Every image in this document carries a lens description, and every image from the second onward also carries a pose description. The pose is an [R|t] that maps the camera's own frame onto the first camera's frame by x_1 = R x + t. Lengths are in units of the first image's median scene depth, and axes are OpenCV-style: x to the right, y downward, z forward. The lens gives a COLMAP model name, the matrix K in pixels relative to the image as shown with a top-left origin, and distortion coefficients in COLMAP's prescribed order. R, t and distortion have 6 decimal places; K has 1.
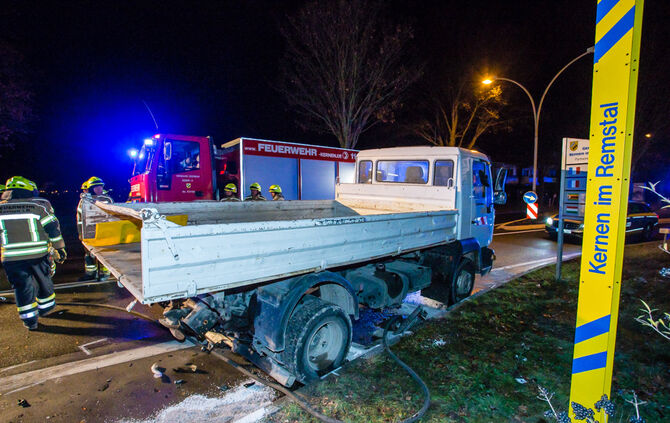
lens RADIAL K [[336.8, 0, 333.7], [0, 336.8, 223.2], [0, 0, 1]] dist [-0.070939, 0.028602]
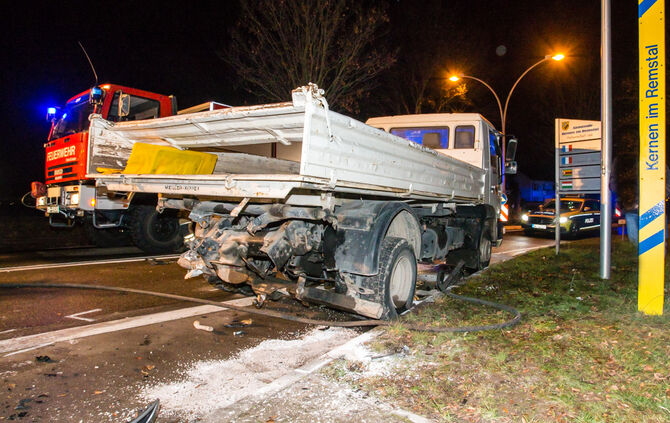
lens RADIAL K [[419.1, 0, 368.1], [0, 419.1, 213.3], [0, 0, 1]] dist [-0.057117, 0.003244]
pose [[0.955100, 0.014292, 0.295938, -0.327507], [0.016084, 0.994862, -0.099954, 0.200946], [-0.295846, 0.100226, 0.949963, -0.089098]]
